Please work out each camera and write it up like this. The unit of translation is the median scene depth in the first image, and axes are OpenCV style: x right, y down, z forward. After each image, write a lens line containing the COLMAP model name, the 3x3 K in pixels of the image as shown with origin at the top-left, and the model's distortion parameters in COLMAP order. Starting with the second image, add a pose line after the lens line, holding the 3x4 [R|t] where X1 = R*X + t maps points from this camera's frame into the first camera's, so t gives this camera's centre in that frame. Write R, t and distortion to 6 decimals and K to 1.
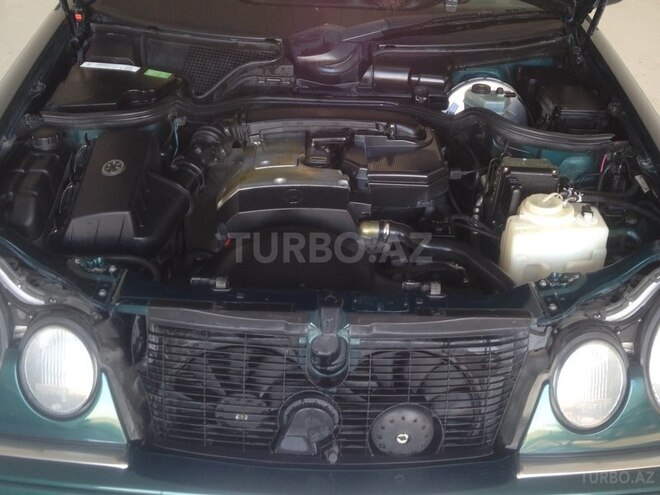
lens RADIAL K [[830.7, 0, 332.9], [0, 830.7, 247.0], [0, 0, 1]] dist [0.195331, 0.000000]
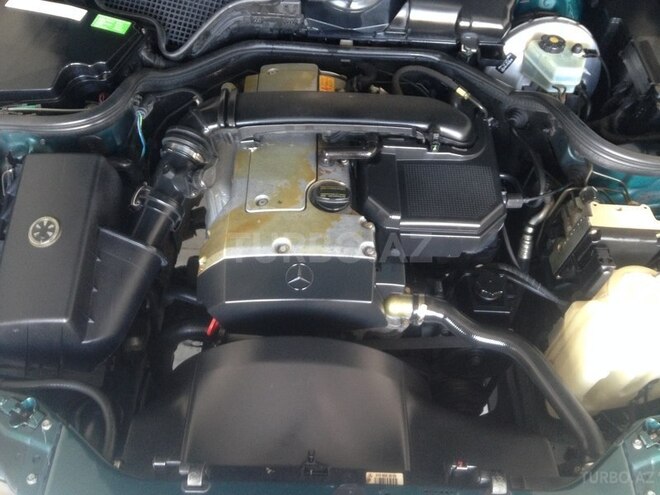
lens RADIAL K [[623.7, 0, 325.2], [0, 623.7, 248.4], [0, 0, 1]] dist [0.084240, 0.000000]
pose [[0.999516, 0.029402, 0.010150, -0.027129], [-0.030980, 0.911745, 0.409588, -0.264756], [0.002789, -0.409704, 0.912214, 0.443770]]
